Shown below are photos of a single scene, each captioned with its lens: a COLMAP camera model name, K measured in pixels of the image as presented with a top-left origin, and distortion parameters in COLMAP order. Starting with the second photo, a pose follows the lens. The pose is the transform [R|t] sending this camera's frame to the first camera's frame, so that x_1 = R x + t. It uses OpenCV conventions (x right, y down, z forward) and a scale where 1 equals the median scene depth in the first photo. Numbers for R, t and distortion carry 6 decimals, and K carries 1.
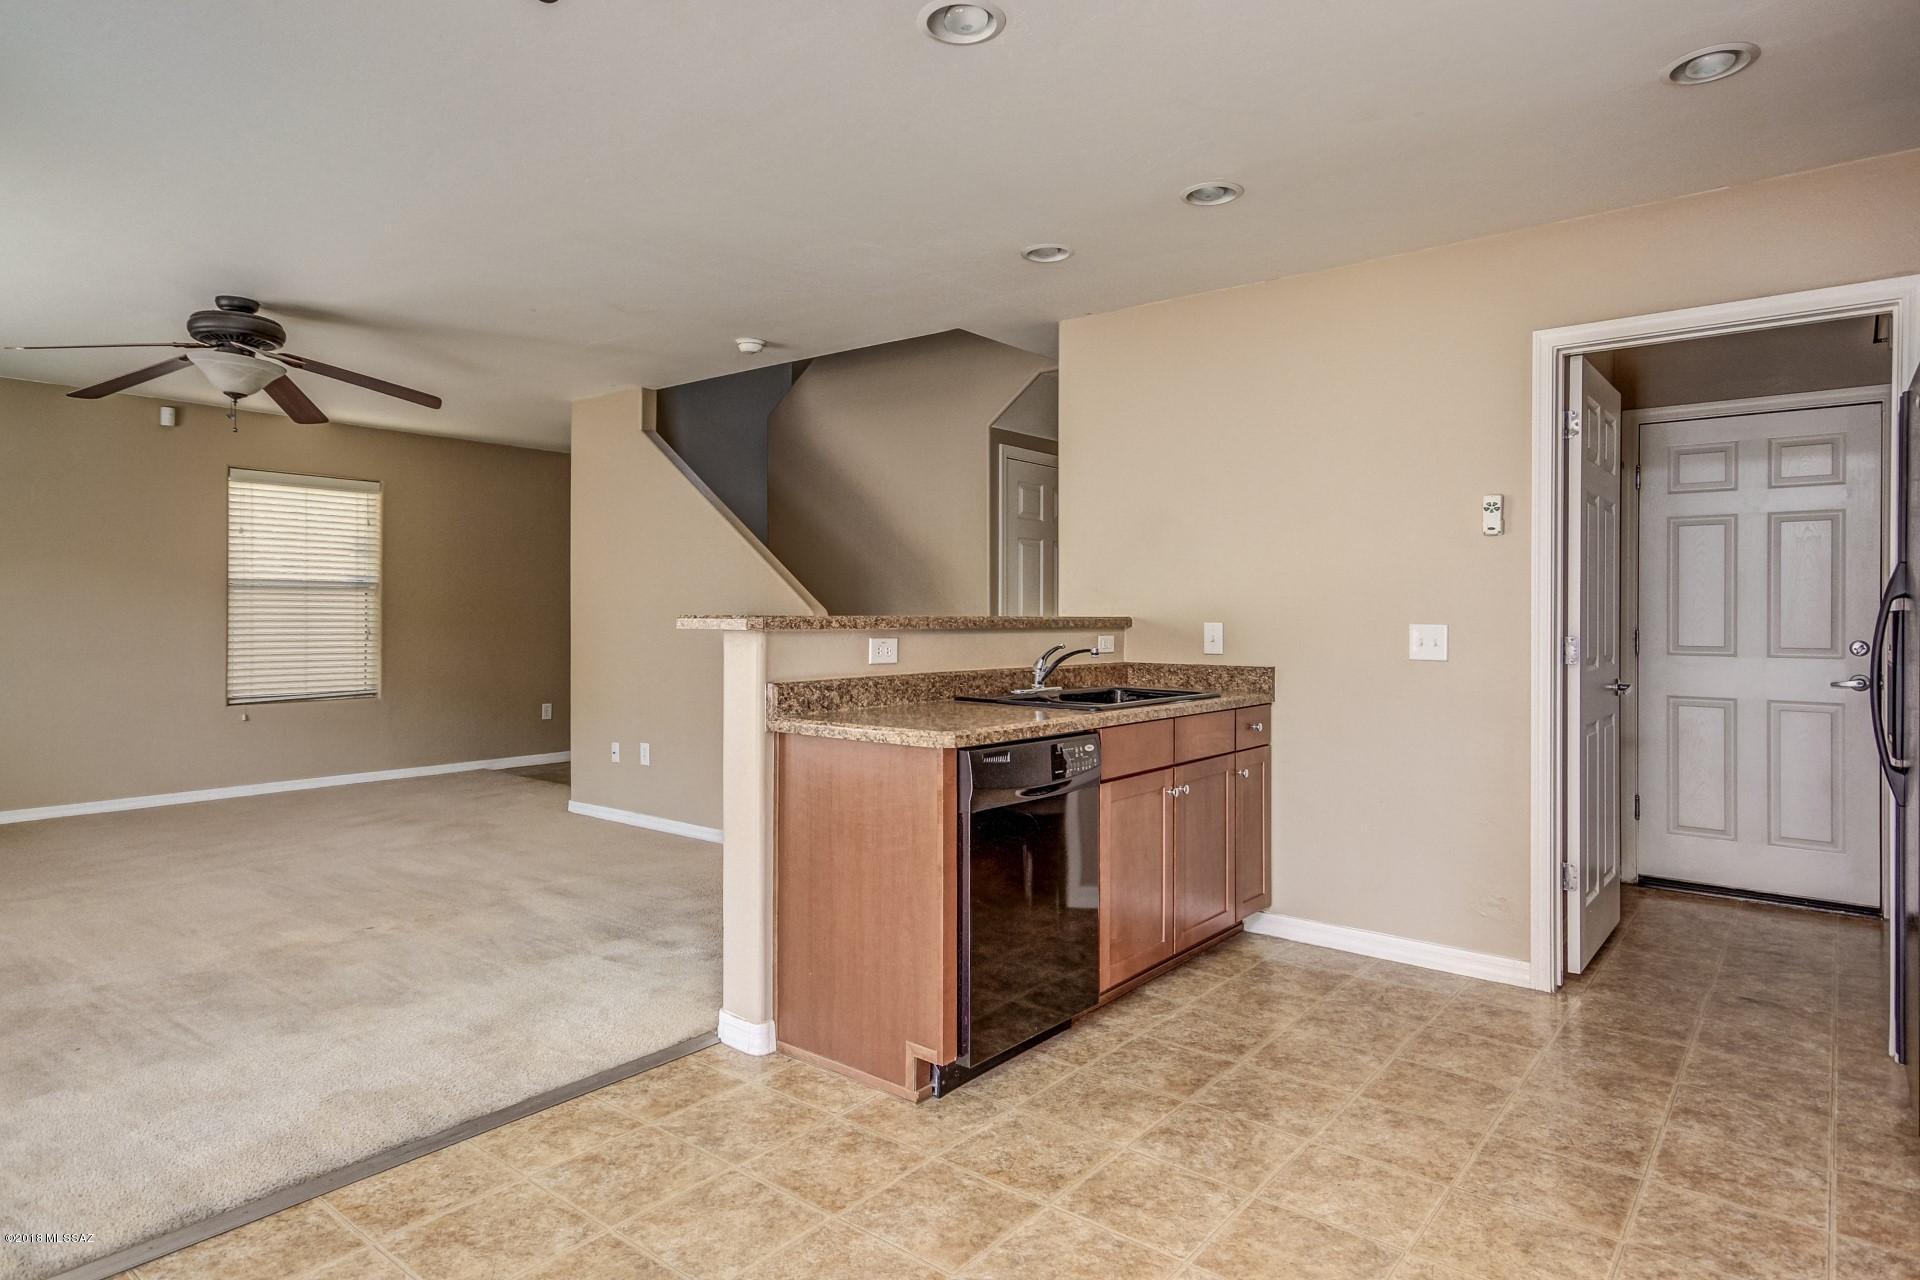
lens RADIAL K [[1087.0, 0, 962.3], [0, 1087.0, 621.6], [0, 0, 1]] dist [0.011161, 0.008502]
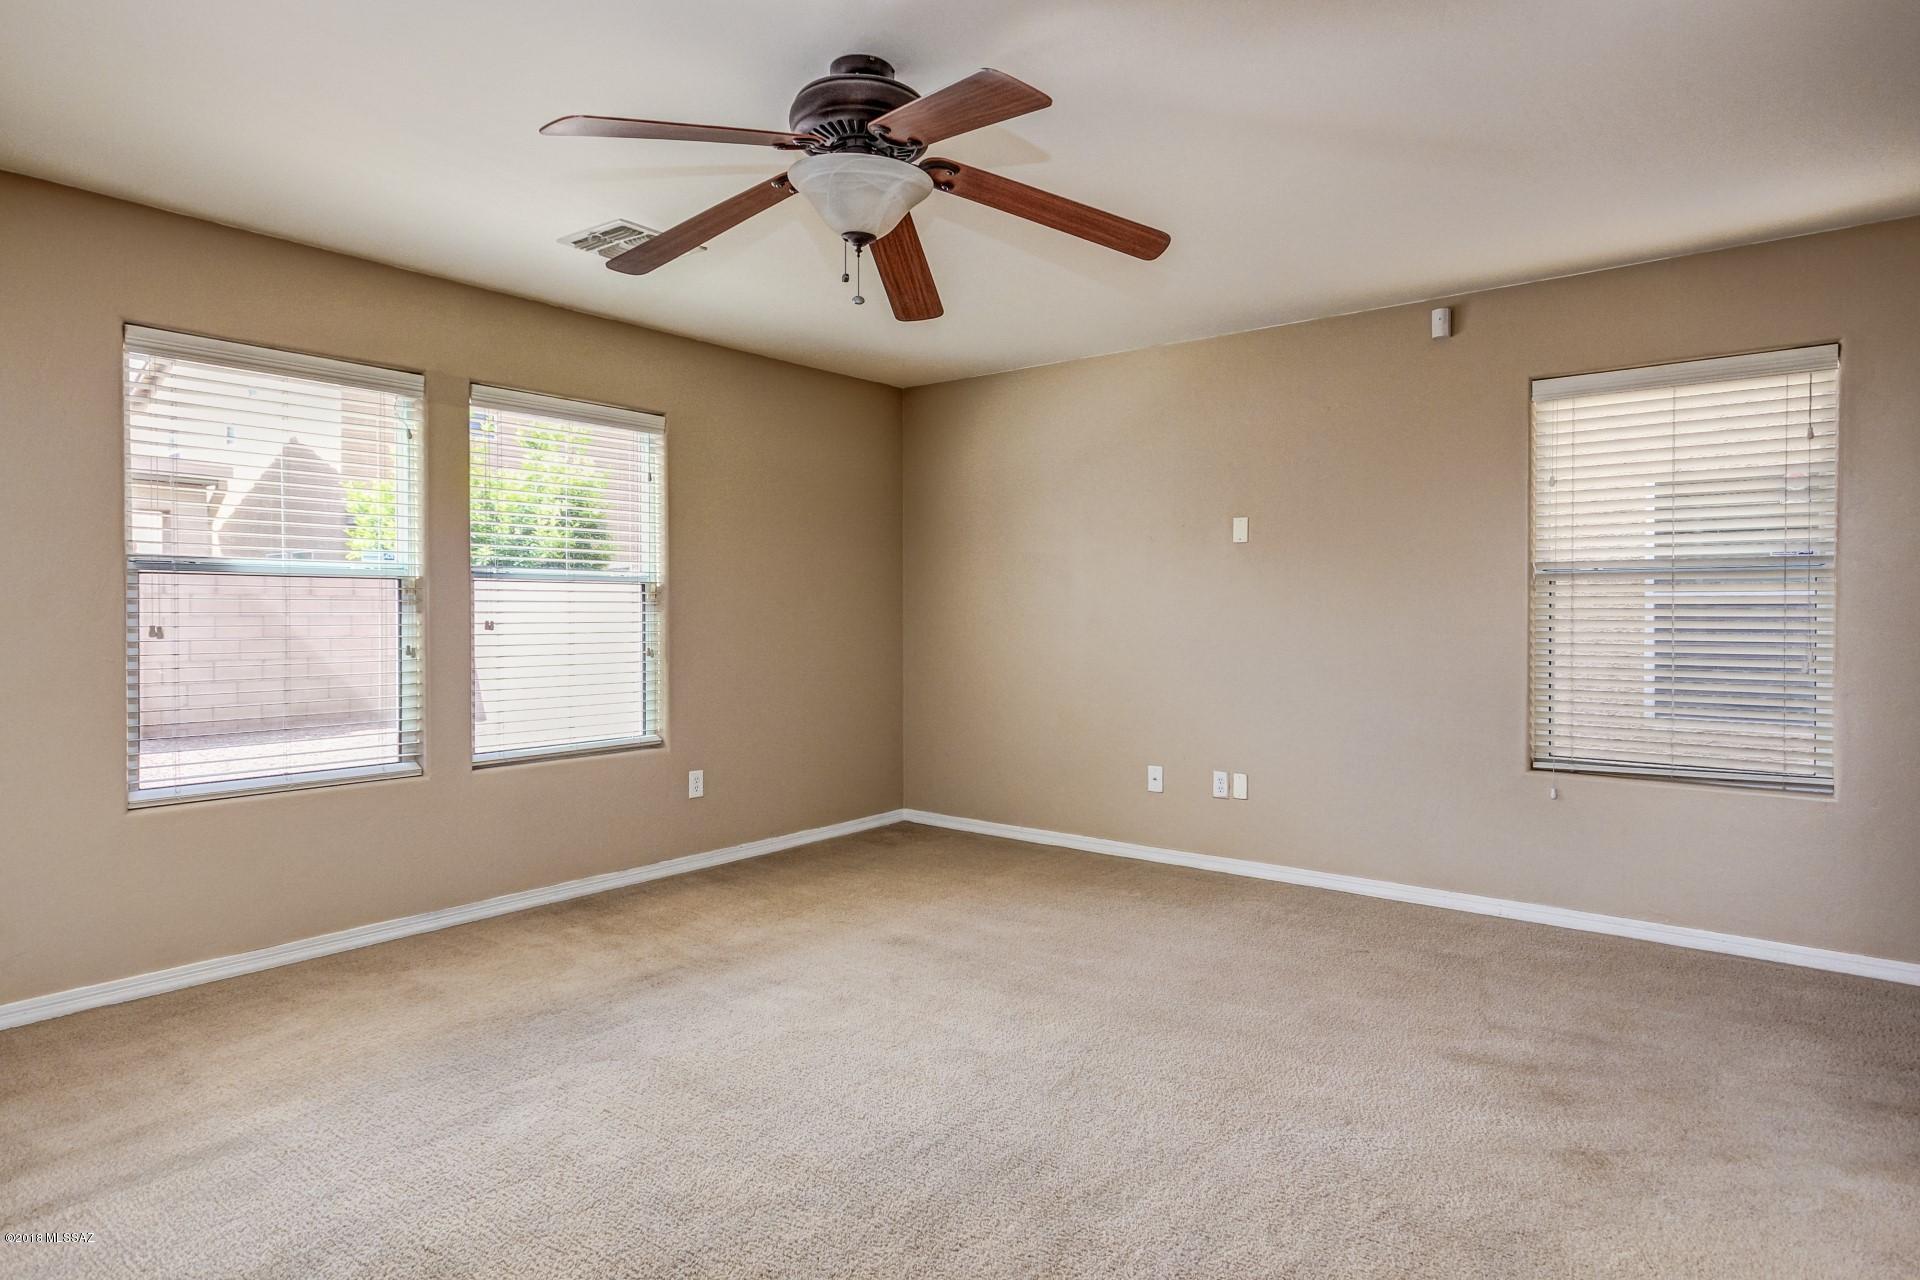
lens RADIAL K [[1087.0, 0, 969.4], [0, 1087.0, 633.0], [0, 0, 1]] dist [0.011161, 0.008502]
pose [[0.008857, 0.012454, -0.999883, -0.122402], [-0.006491, 0.999902, 0.012397, -0.010918], [0.999940, 0.006381, 0.008937, 1.329172]]
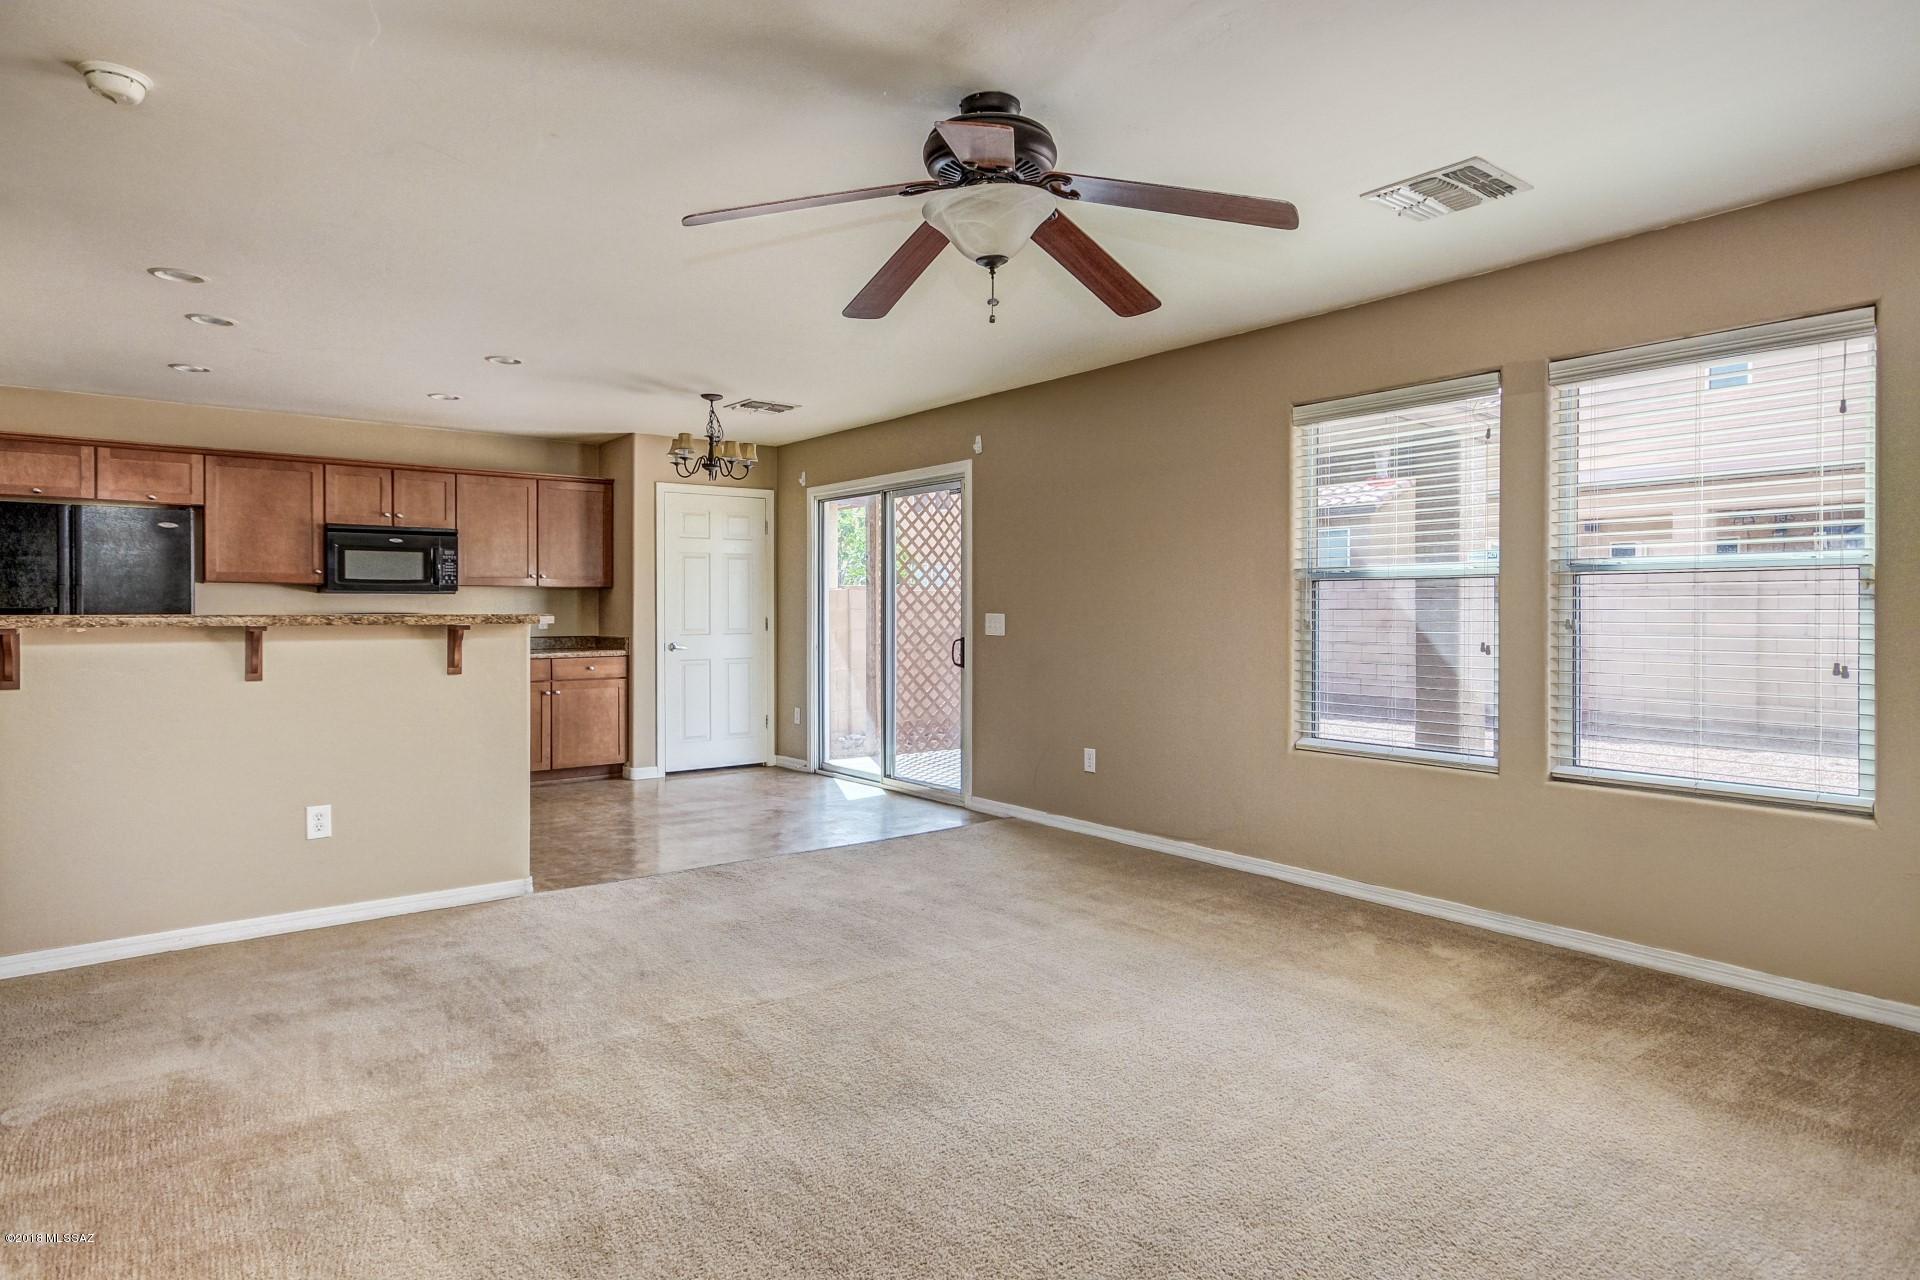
lens RADIAL K [[1087.0, 0, 967.5], [0, 1087.0, 613.7], [0, 0, 1]] dist [0.011161, 0.008502]
pose [[-0.973811, -0.006884, 0.227254, -0.989094], [-0.003979, 0.999904, 0.013239, -0.023133], [-0.227323, 0.011988, -0.973746, 2.002456]]
